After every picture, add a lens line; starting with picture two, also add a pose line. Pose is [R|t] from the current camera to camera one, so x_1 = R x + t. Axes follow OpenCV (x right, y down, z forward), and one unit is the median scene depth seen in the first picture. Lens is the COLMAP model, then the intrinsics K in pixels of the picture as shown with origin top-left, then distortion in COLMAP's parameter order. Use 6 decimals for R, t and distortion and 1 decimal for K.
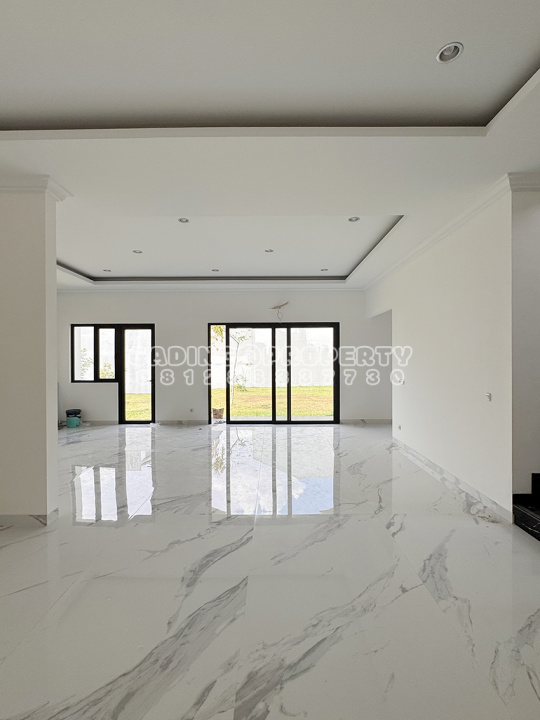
lens RADIAL K [[351.1, 0, 267.8], [0, 351.1, 360.2], [0, 0, 1]] dist [-0.000456, -0.000195]
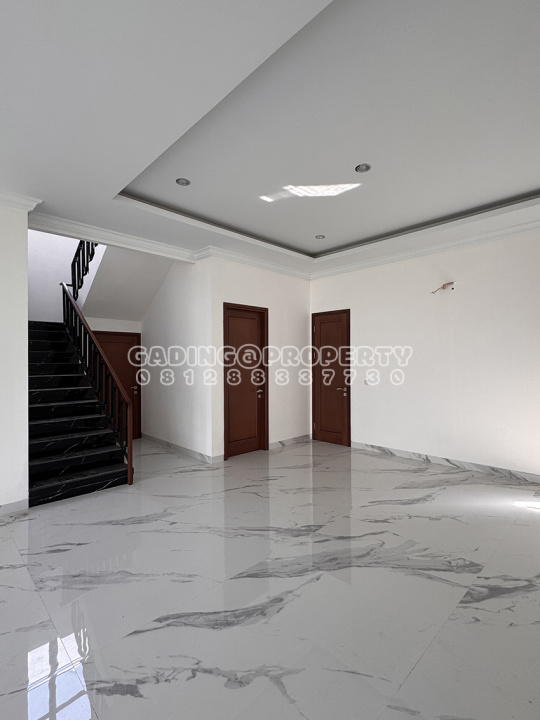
lens RADIAL K [[351.1, 0, 266.9], [0, 351.1, 360.7], [0, 0, 1]] dist [-0.000456, -0.000195]
pose [[-0.701771, 0.008799, 0.712349, -0.858294], [0.008721, 0.999955, -0.003760, 0.004221], [-0.712350, 0.003574, -0.701816, 1.651444]]
